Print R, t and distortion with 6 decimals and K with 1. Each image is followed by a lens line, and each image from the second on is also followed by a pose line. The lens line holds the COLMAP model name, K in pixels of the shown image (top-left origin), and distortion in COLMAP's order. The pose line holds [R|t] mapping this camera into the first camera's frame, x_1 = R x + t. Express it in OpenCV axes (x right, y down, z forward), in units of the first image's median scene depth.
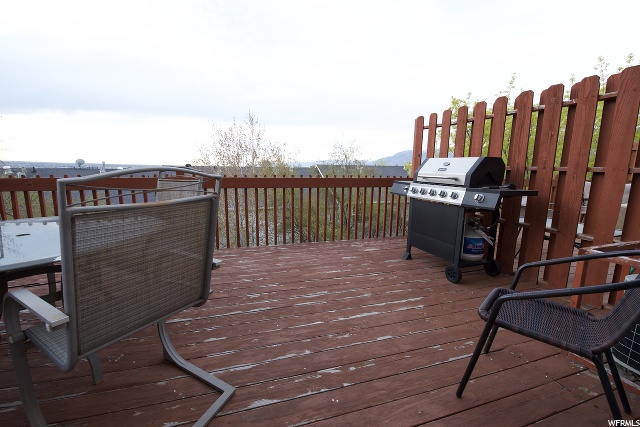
lens RADIAL K [[279.5, 0, 320.0], [0, 279.5, 213.5], [0, 0, 1]] dist [0.002726, -0.012559]
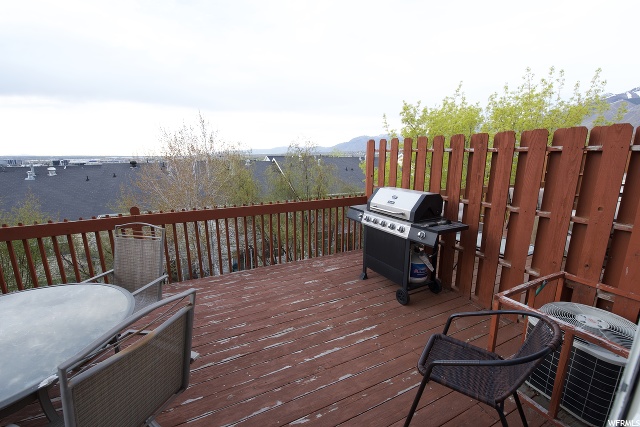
lens RADIAL K [[279.5, 0, 320.0], [0, 279.5, 213.5], [0, 0, 1]] dist [0.002726, -0.012559]
pose [[0.988650, -0.048665, 0.142137, -0.003036], [0.041582, 0.997761, 0.052384, -0.198417], [-0.144368, -0.045879, 0.988460, -0.065886]]
